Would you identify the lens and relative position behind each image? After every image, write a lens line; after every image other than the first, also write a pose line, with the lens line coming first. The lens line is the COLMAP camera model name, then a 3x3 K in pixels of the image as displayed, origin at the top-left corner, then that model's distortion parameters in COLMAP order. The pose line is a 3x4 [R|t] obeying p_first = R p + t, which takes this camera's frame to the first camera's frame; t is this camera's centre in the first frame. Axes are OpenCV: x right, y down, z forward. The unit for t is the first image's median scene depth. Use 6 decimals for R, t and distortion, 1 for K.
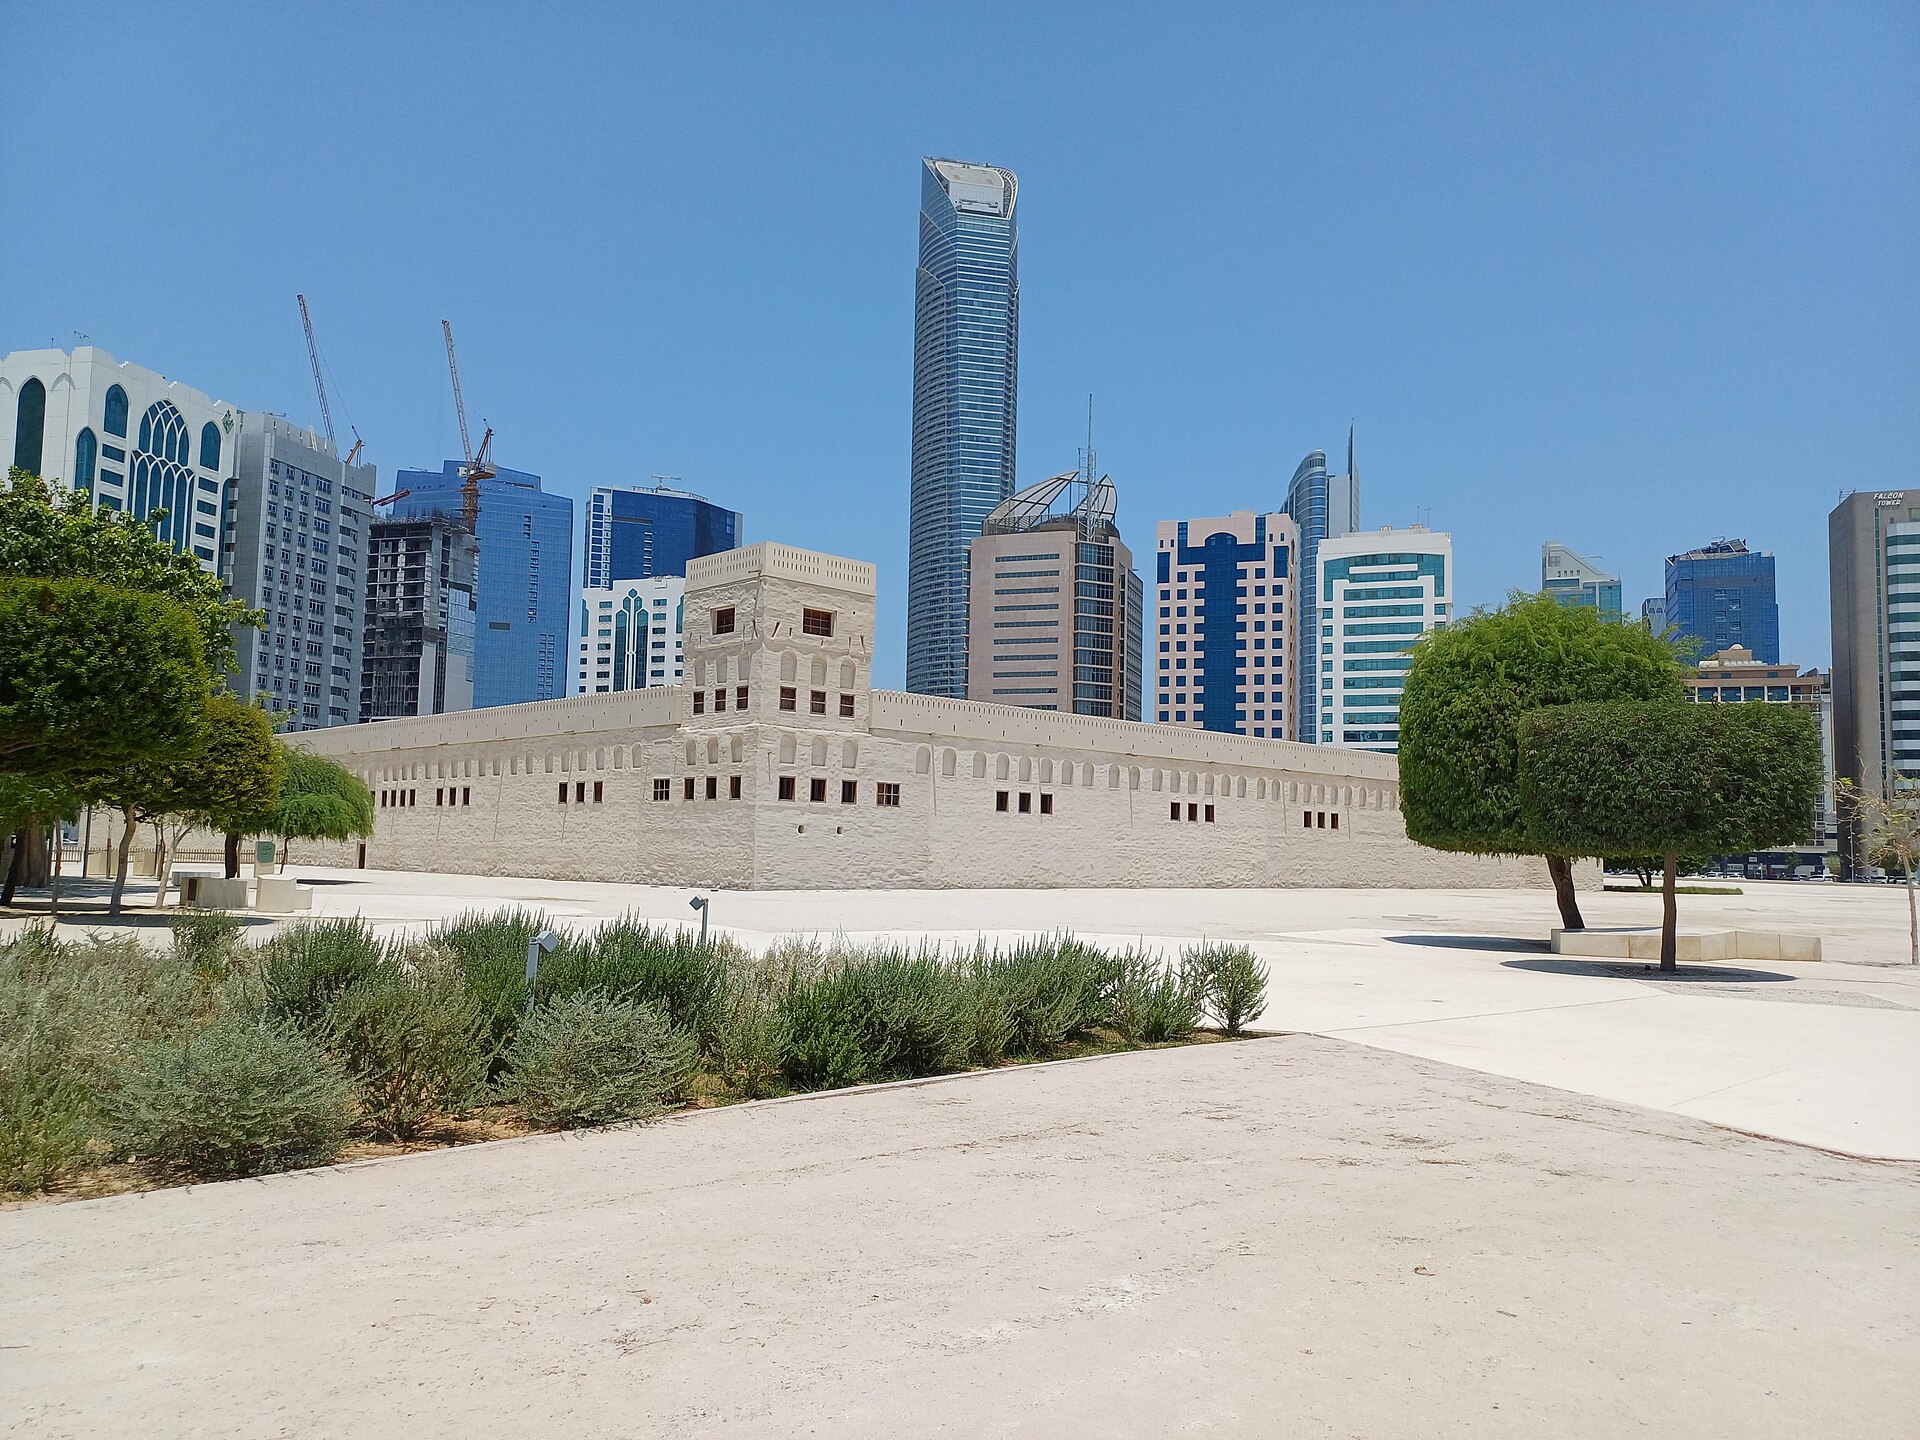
lens RADIAL K [[1348.5, 0, 960.0], [0, 1348.5, 720.0], [0, 0, 1]] dist [0.007464, -0.055607]
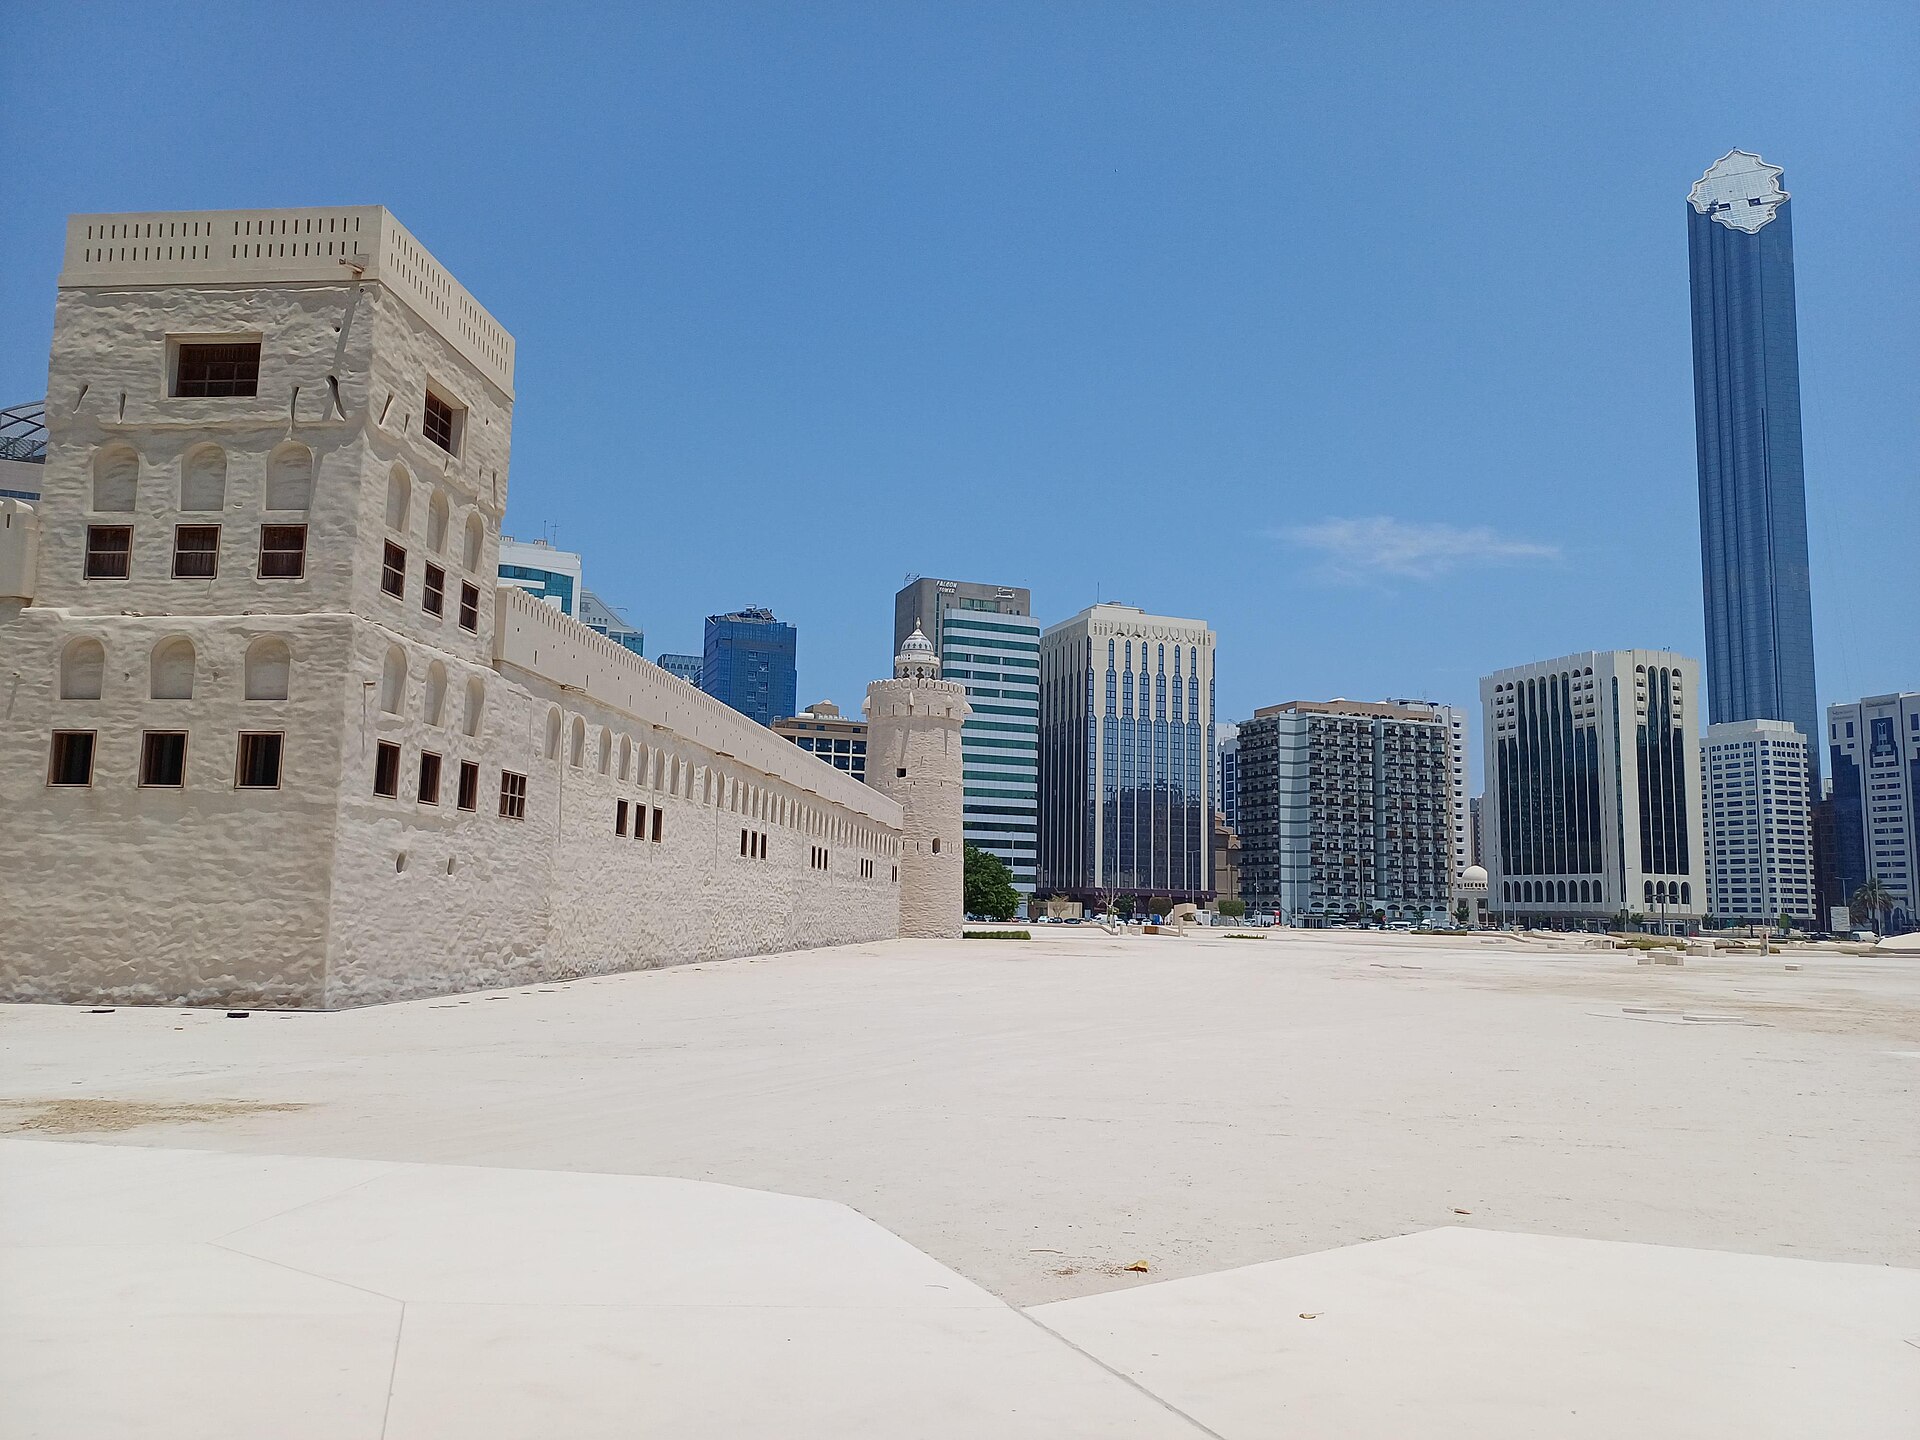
lens RADIAL K [[1348.5, 0, 960.0], [0, 1348.5, 720.0], [0, 0, 1]] dist [0.007464, -0.055607]
pose [[0.739831, 0.083120, 0.667638, -0.258483], [-0.063982, 0.996534, -0.053166, 0.041792], [-0.669743, -0.003383, 0.742585, 0.497733]]
